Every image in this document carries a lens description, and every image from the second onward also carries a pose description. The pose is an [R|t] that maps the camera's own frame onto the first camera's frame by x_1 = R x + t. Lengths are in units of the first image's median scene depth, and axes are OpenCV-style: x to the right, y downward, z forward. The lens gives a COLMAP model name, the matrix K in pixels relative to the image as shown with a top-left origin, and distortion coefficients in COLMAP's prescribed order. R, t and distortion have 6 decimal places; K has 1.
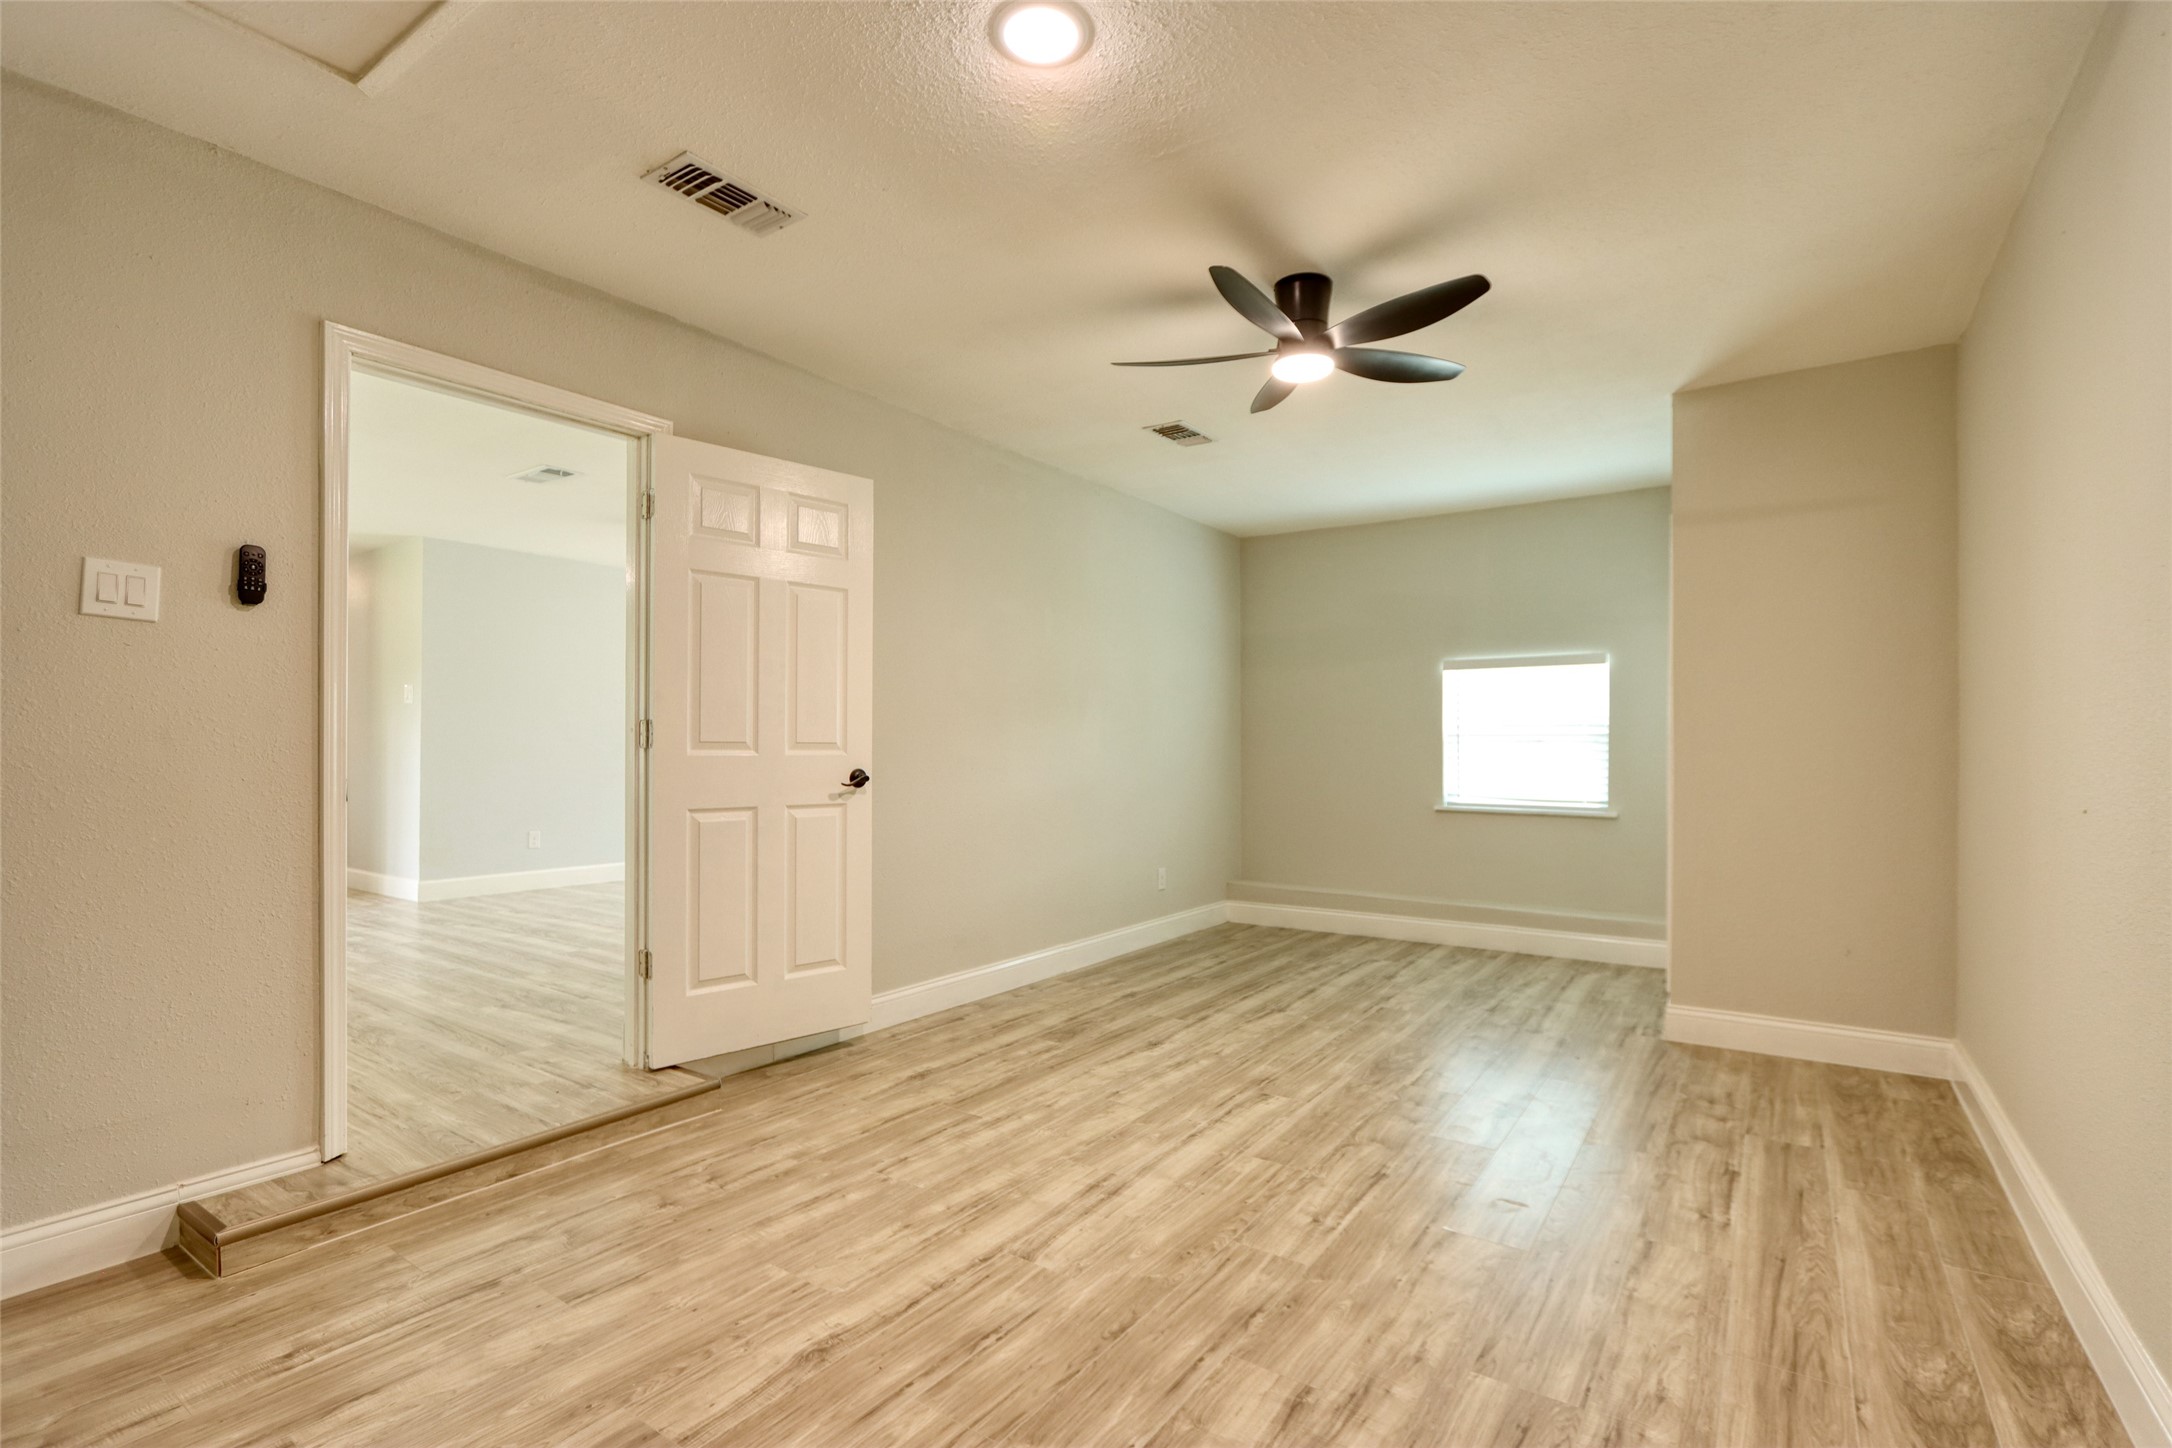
lens RADIAL K [[1003.8, 0, 1087.8], [0, 1003.8, 730.6], [0, 0, 1]] dist [-0.018379, 0.003463]
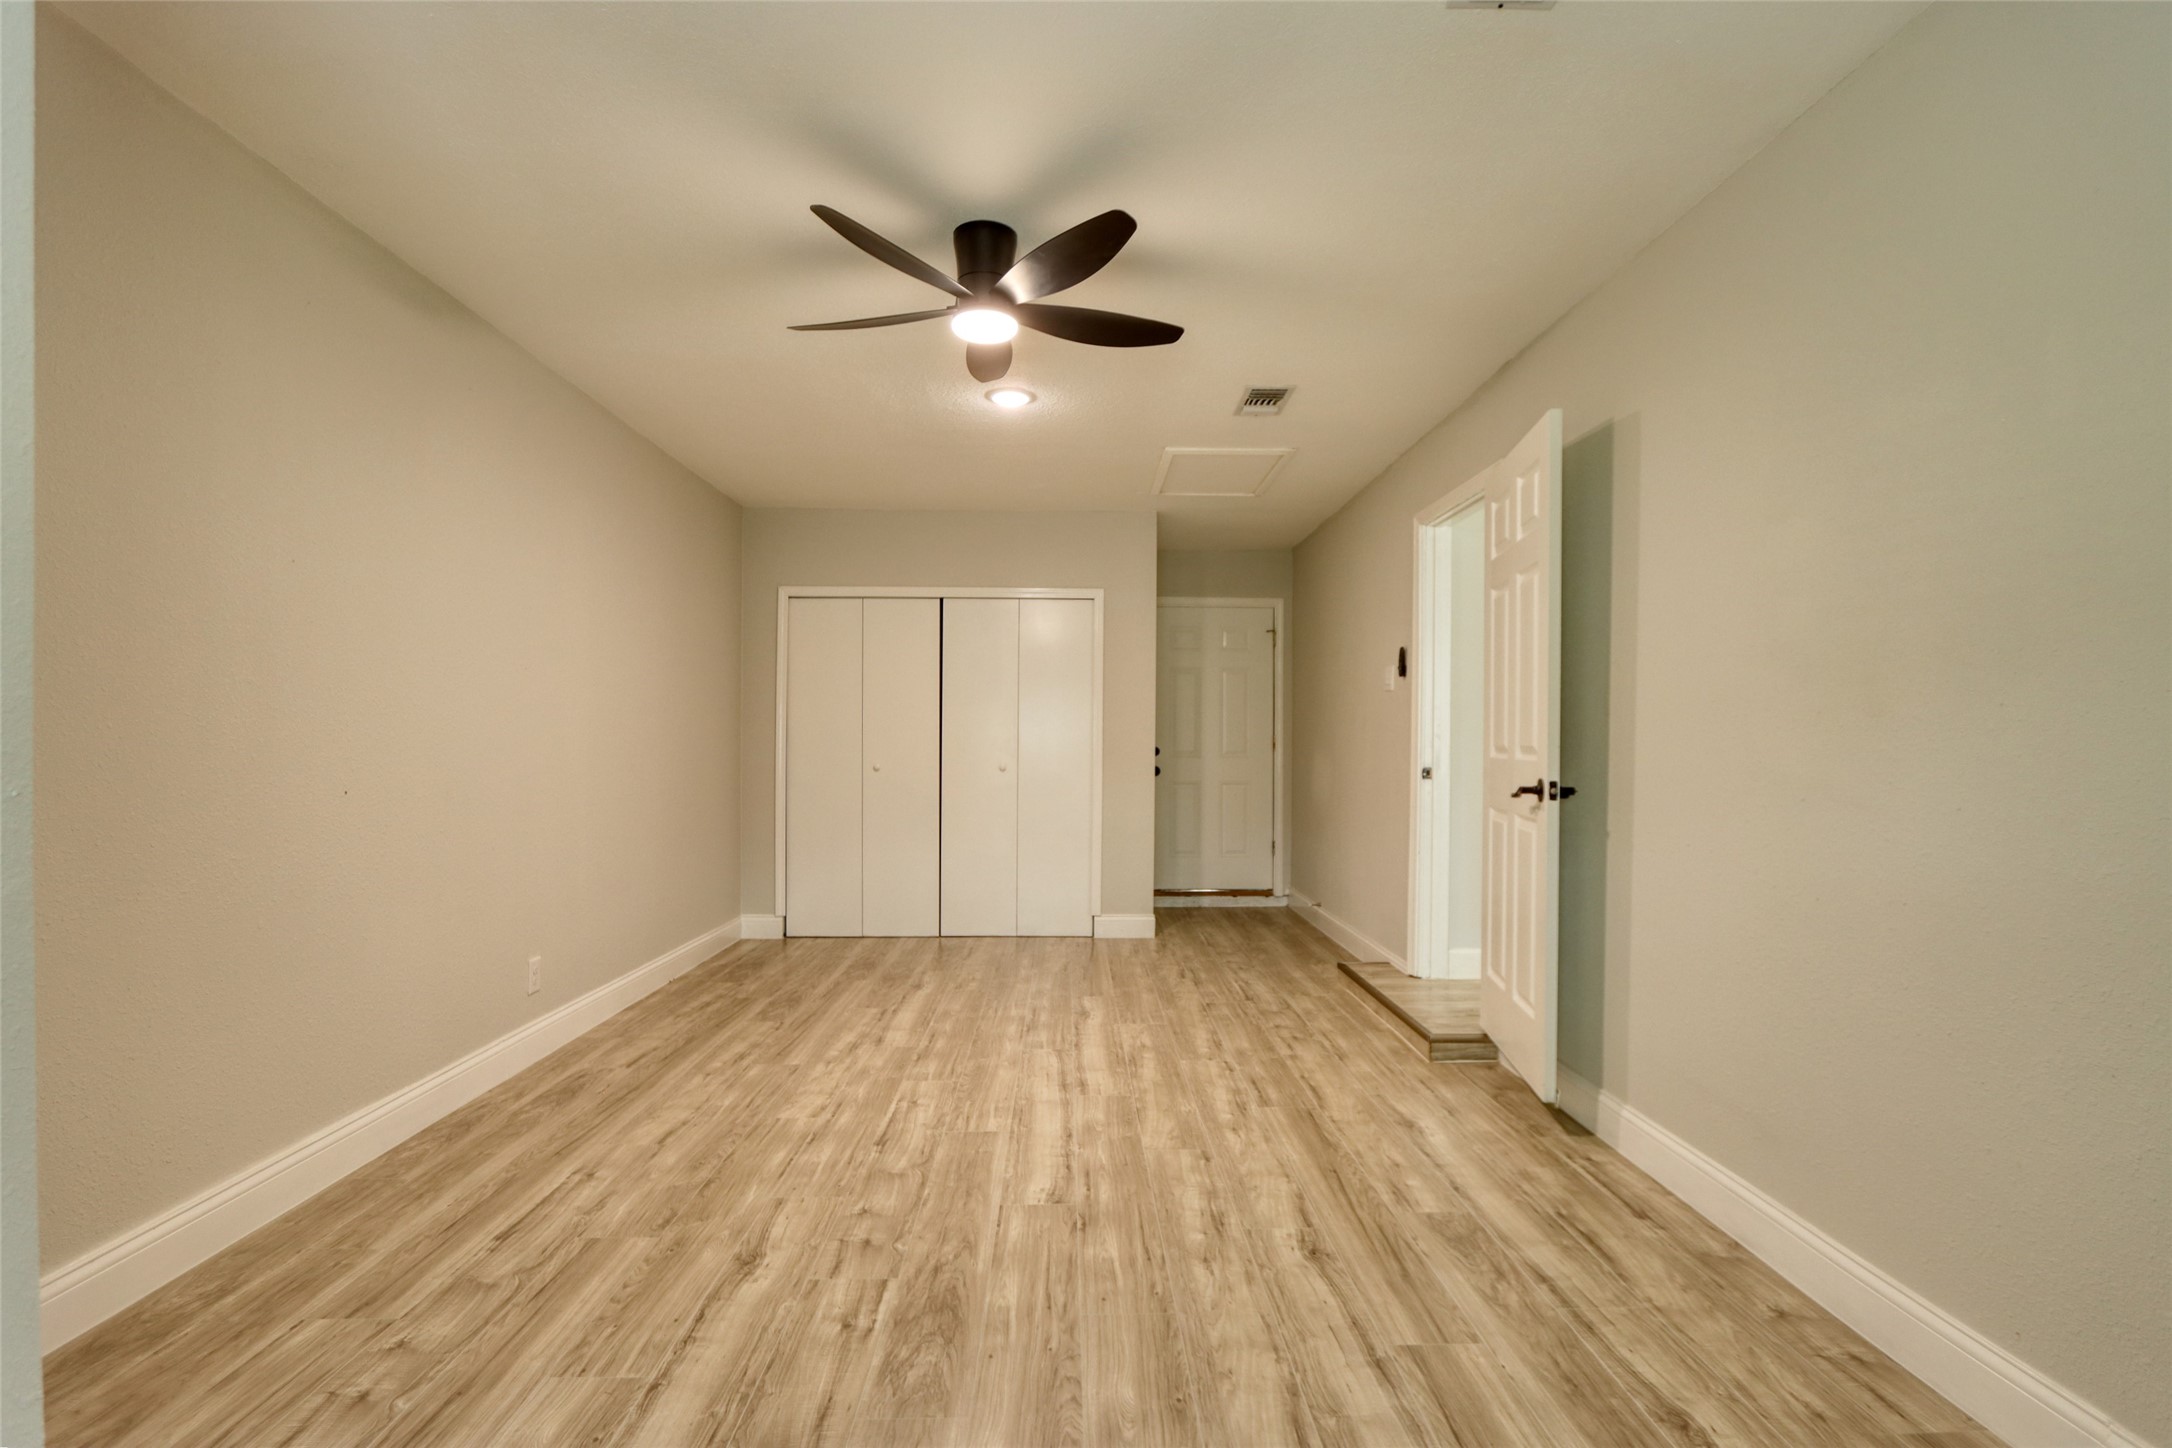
lens RADIAL K [[1012.6, 0, 1102.2], [0, 1012.6, 745.4], [0, 0, 1]] dist [-0.019327, 0.003774]
pose [[-0.800686, -0.005824, -0.599056, 0.651987], [0.001278, 0.999934, -0.011429, 0.023819], [0.599082, -0.009917, -0.800626, 1.740643]]
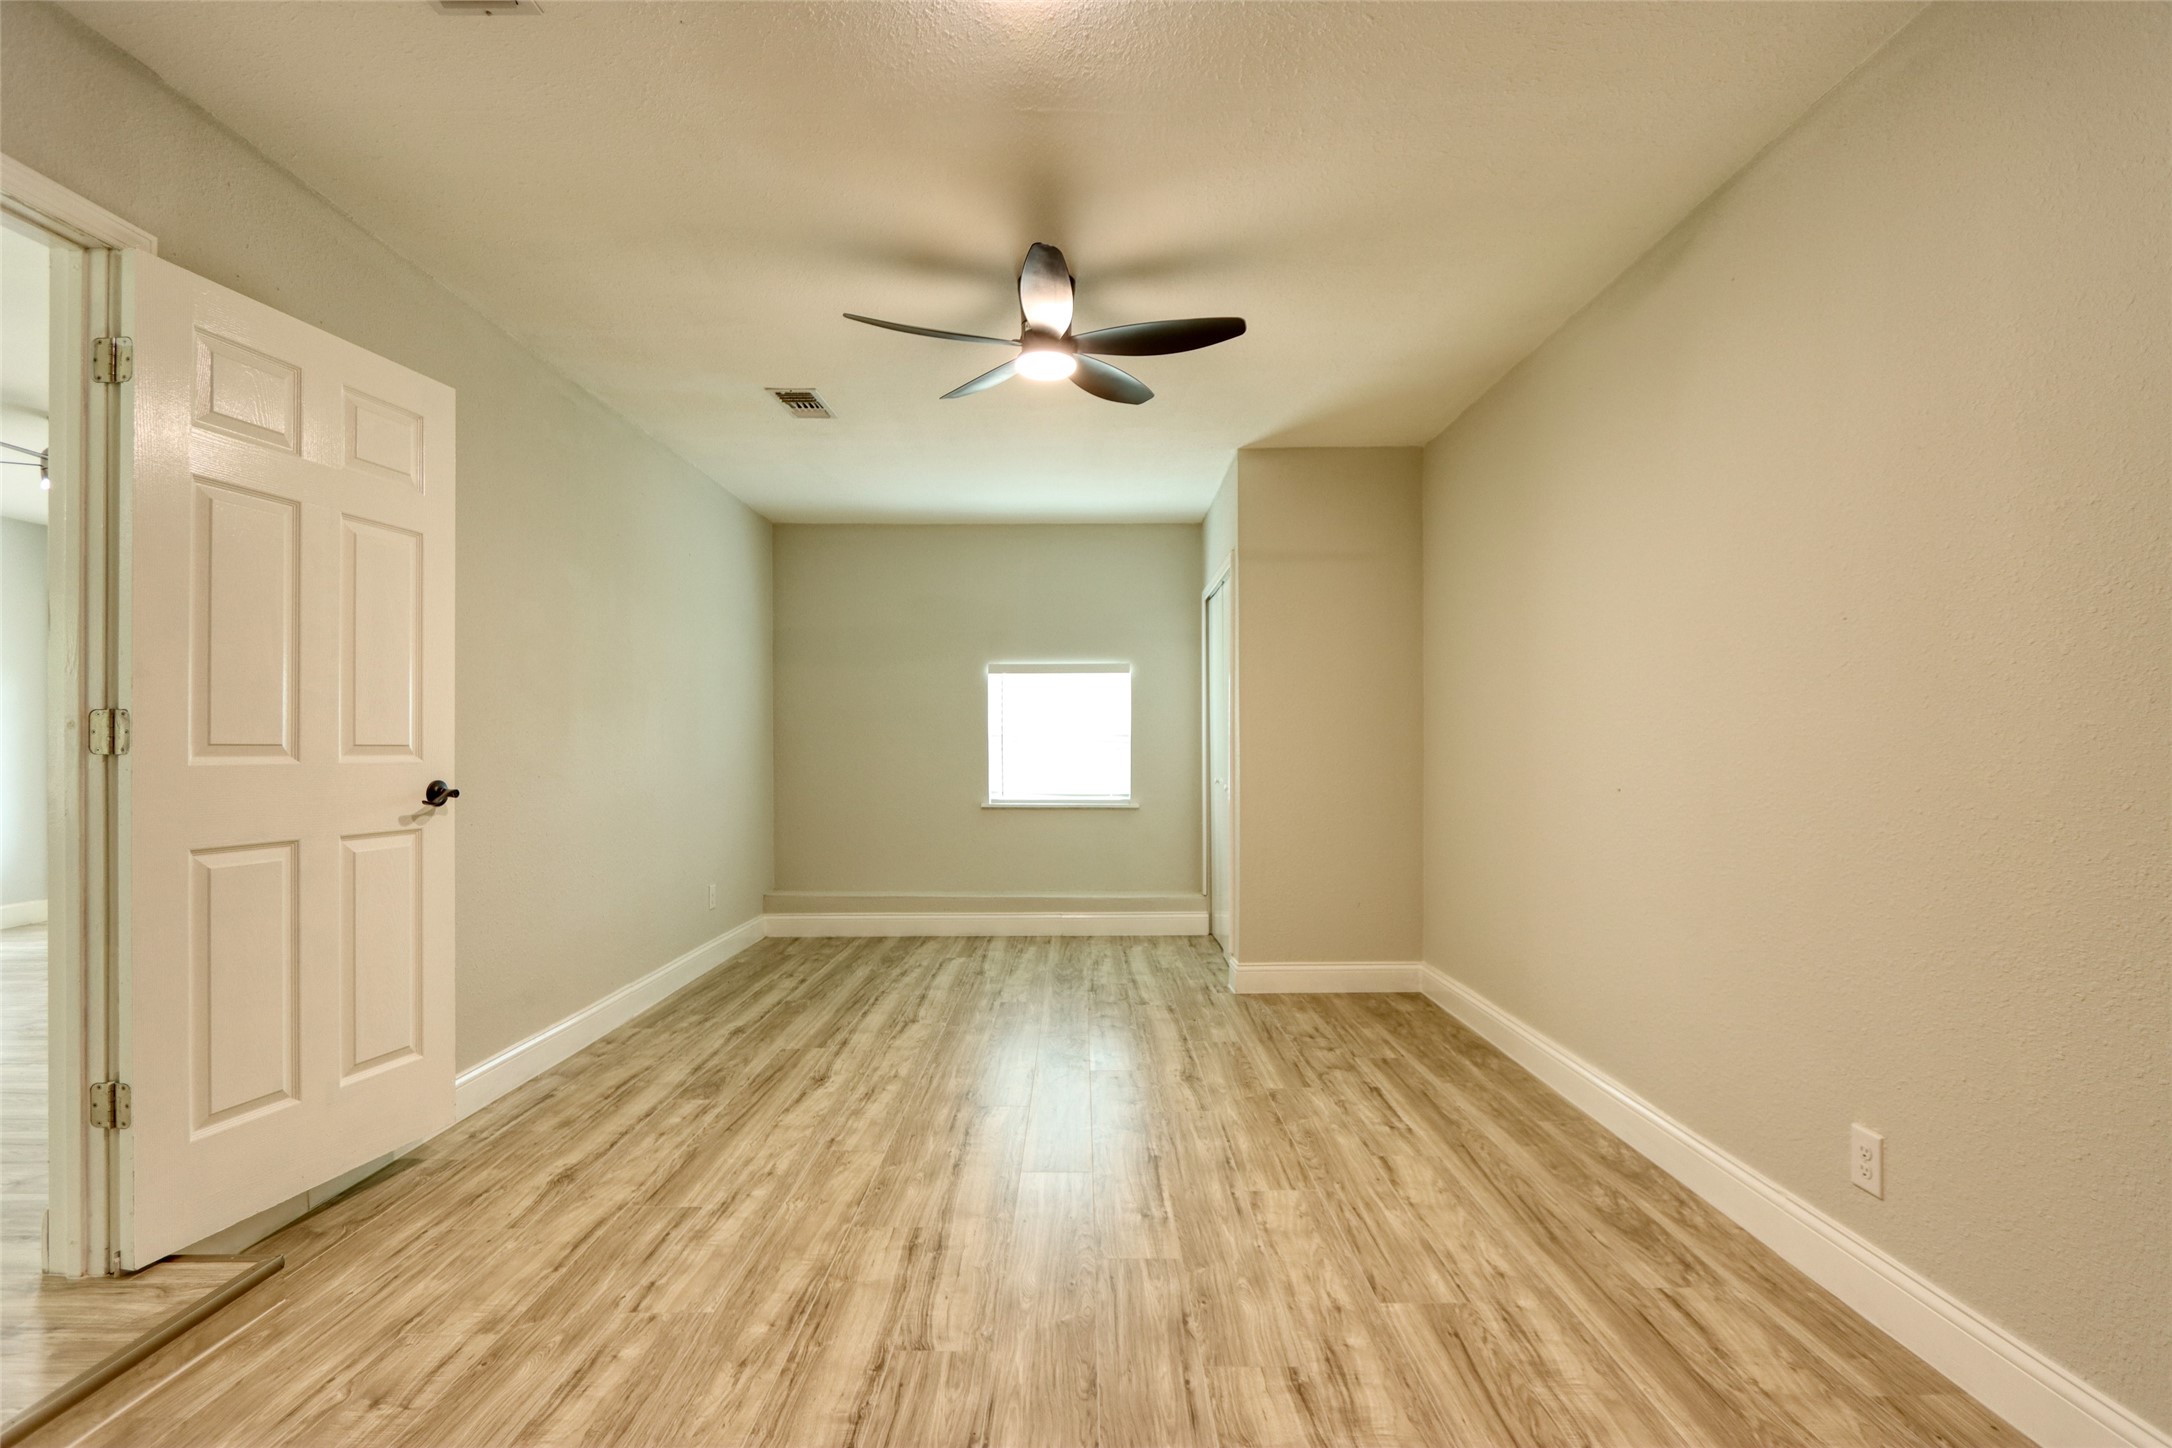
lens RADIAL K [[1003.8, 0, 1091.5], [0, 1003.8, 733.8], [0, 0, 1]] dist [-0.018379, 0.003463]
pose [[0.816415, 0.002951, 0.577458, -0.314475], [-0.005091, 0.999985, 0.002088, 0.000000], [-0.577443, -0.004644, 0.816418, 0.160385]]
